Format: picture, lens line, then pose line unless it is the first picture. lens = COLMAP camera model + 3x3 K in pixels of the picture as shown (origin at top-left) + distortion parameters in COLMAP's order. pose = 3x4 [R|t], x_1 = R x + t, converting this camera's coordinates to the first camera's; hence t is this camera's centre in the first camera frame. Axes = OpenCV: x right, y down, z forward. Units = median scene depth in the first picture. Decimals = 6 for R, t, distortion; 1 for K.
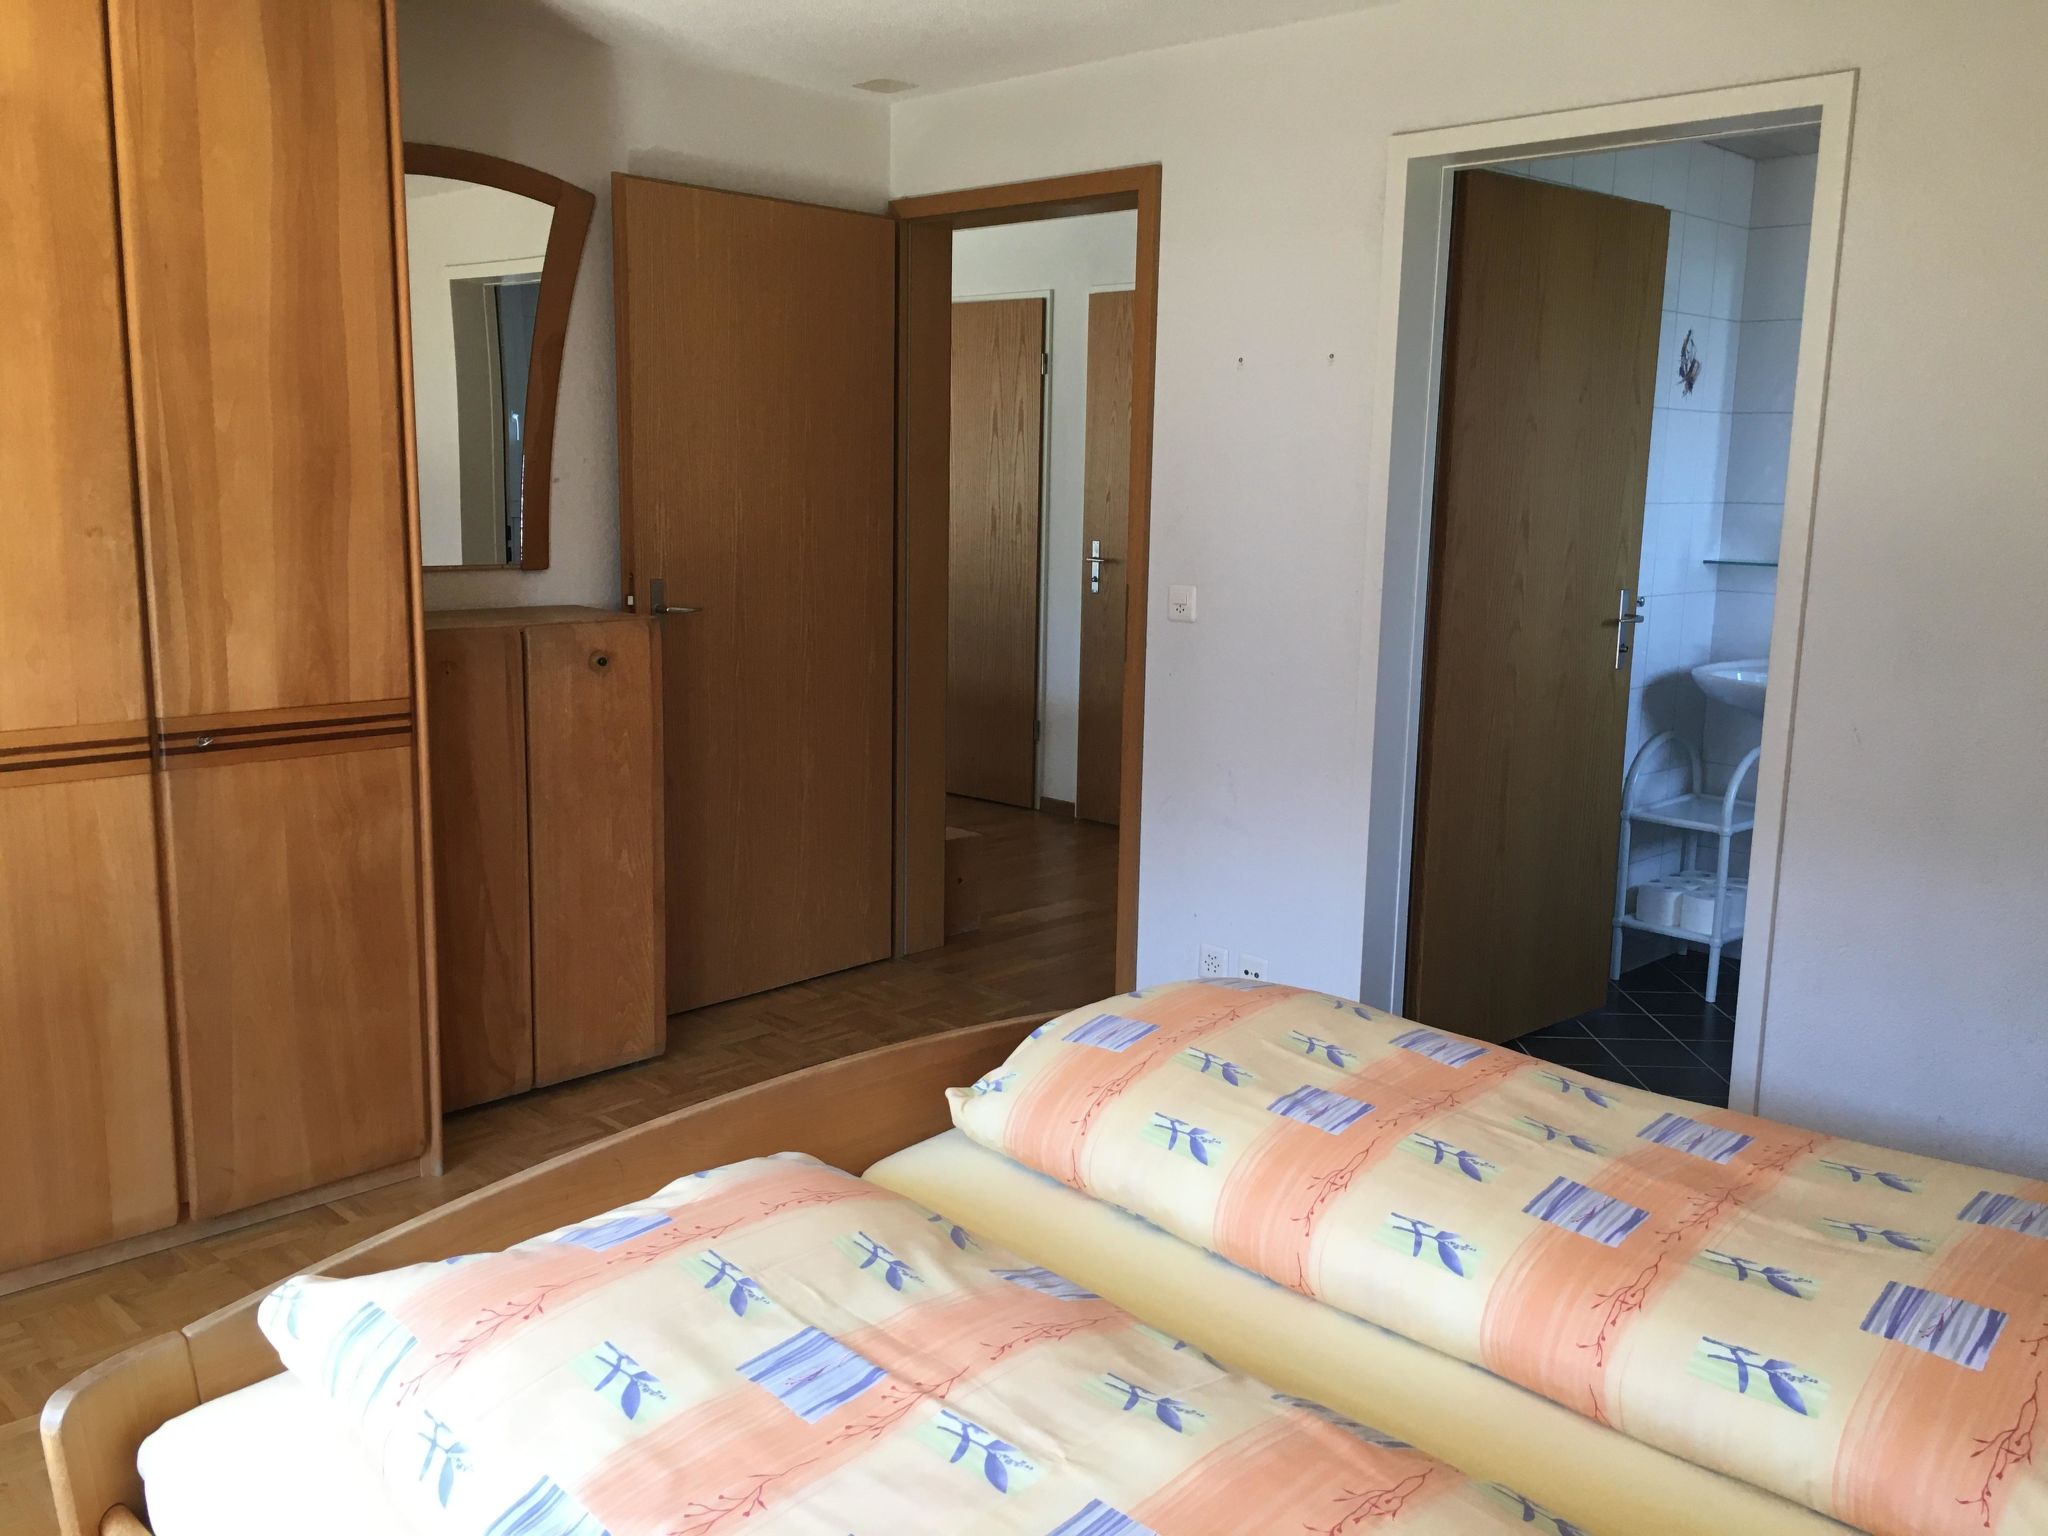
lens RADIAL K [[1740.5, 0, 1017.2], [0, 1740.5, 759.7], [0, 0, 1]] dist [0.088323, -0.112024]
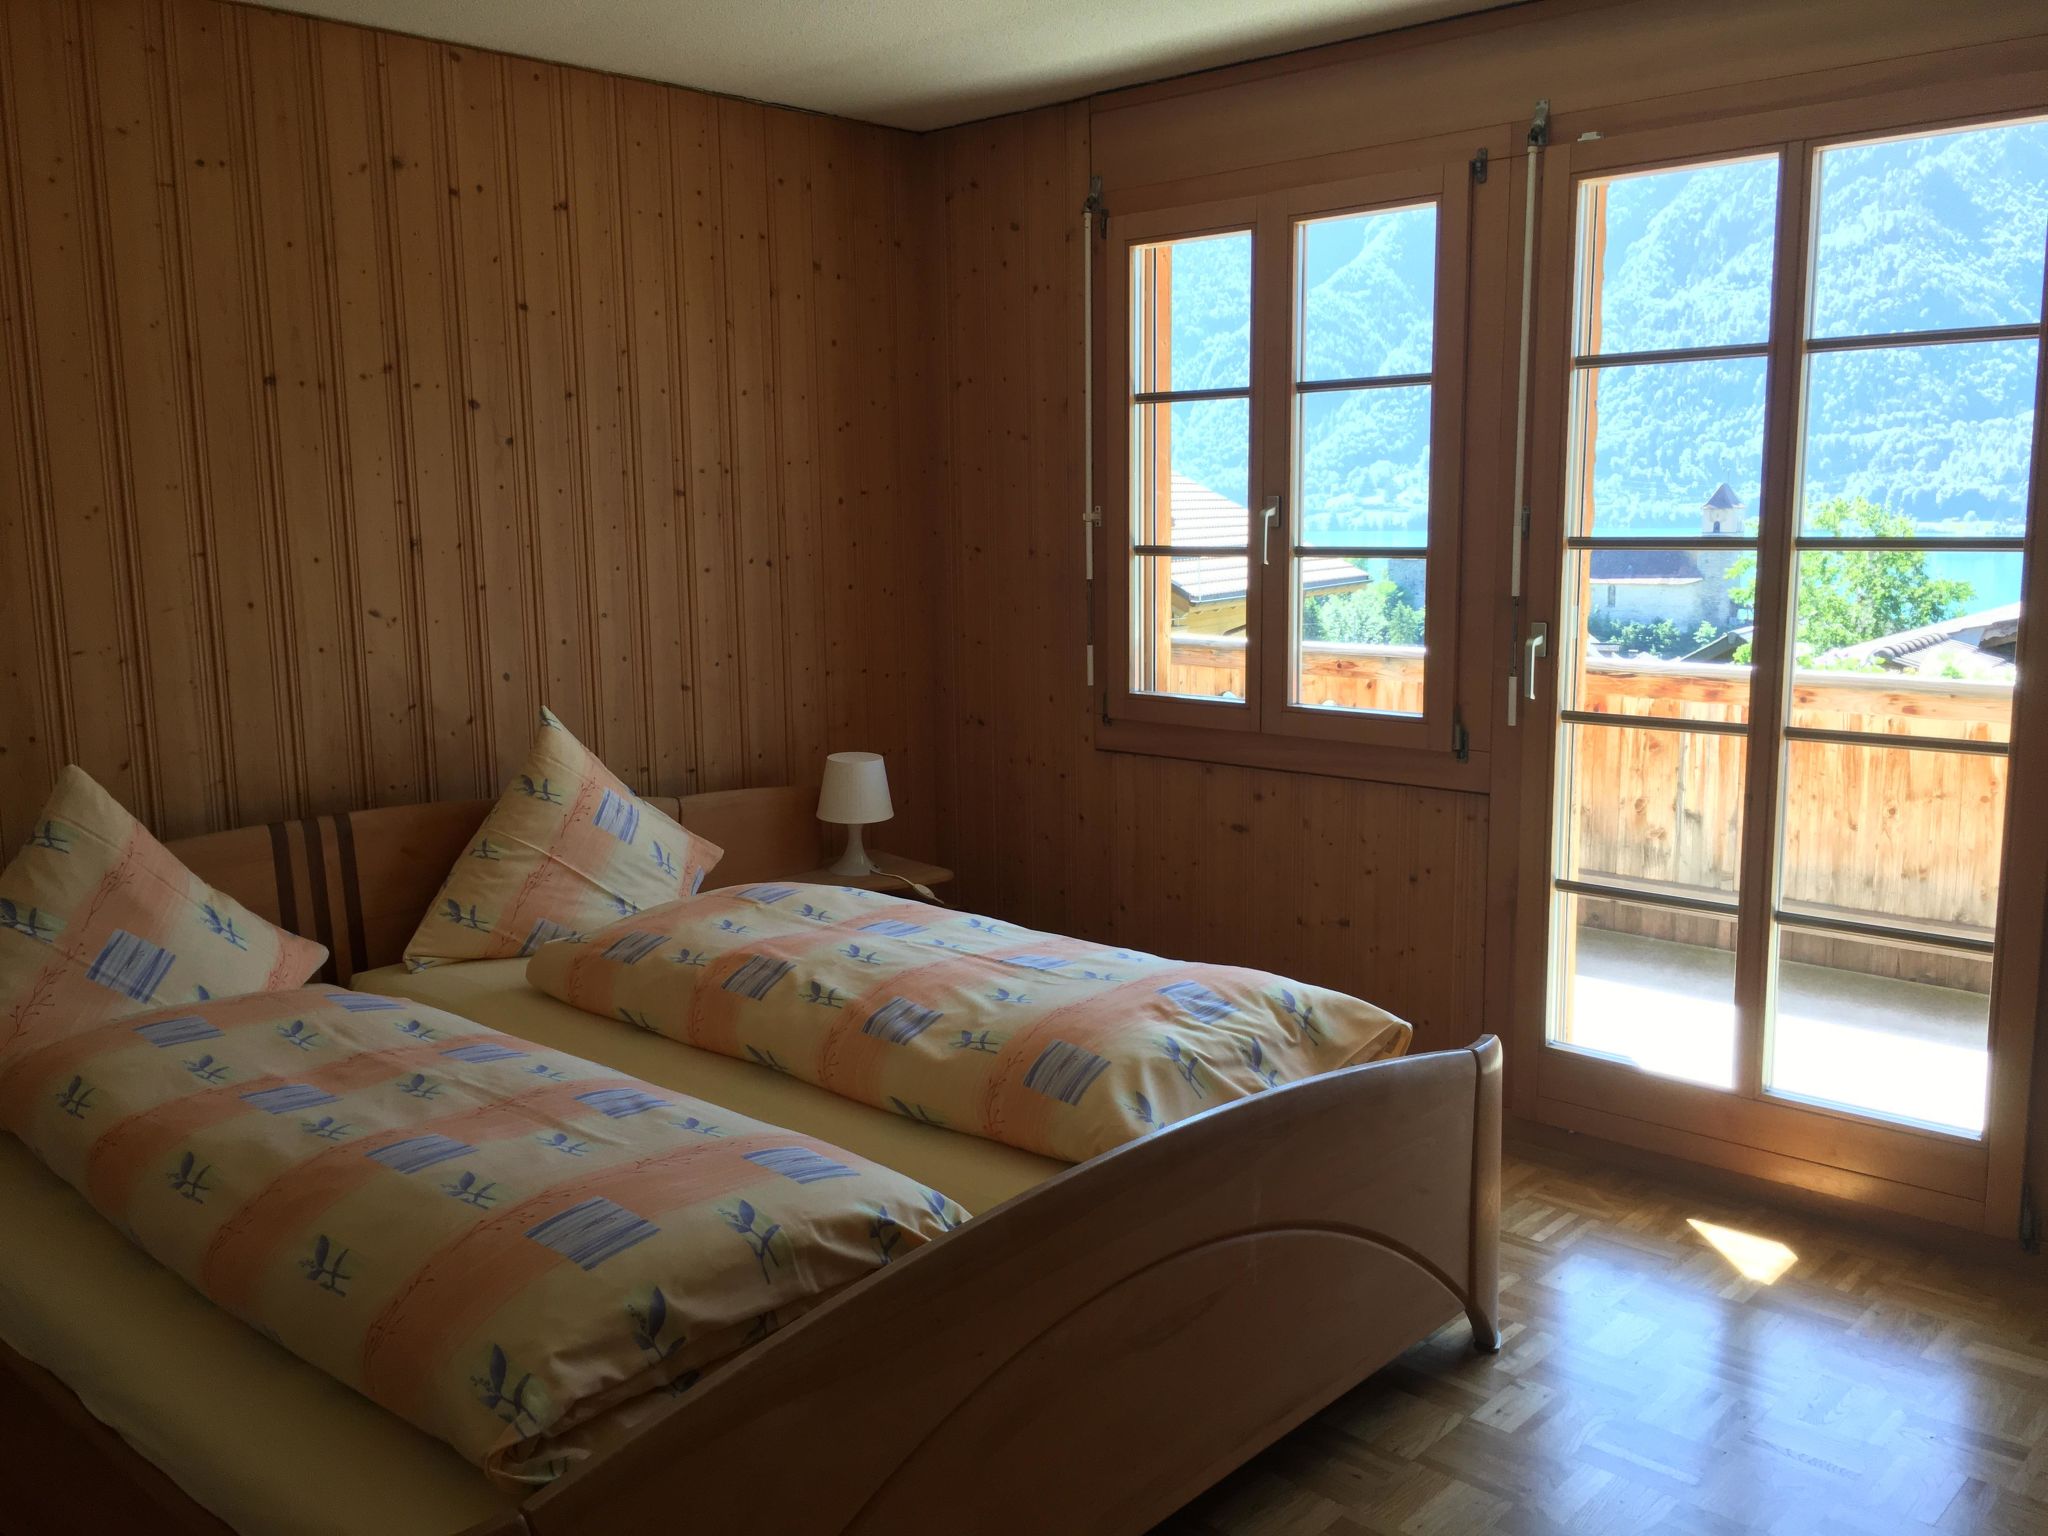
lens RADIAL K [[1740.5, 0, 1017.2], [0, 1740.5, 759.7], [0, 0, 1]] dist [0.088323, -0.112024]
pose [[-0.999350, -0.003175, -0.035912, -0.021159], [-0.014352, 0.948816, 0.315502, -0.341580], [0.033072, 0.315812, -0.948245, 2.046115]]
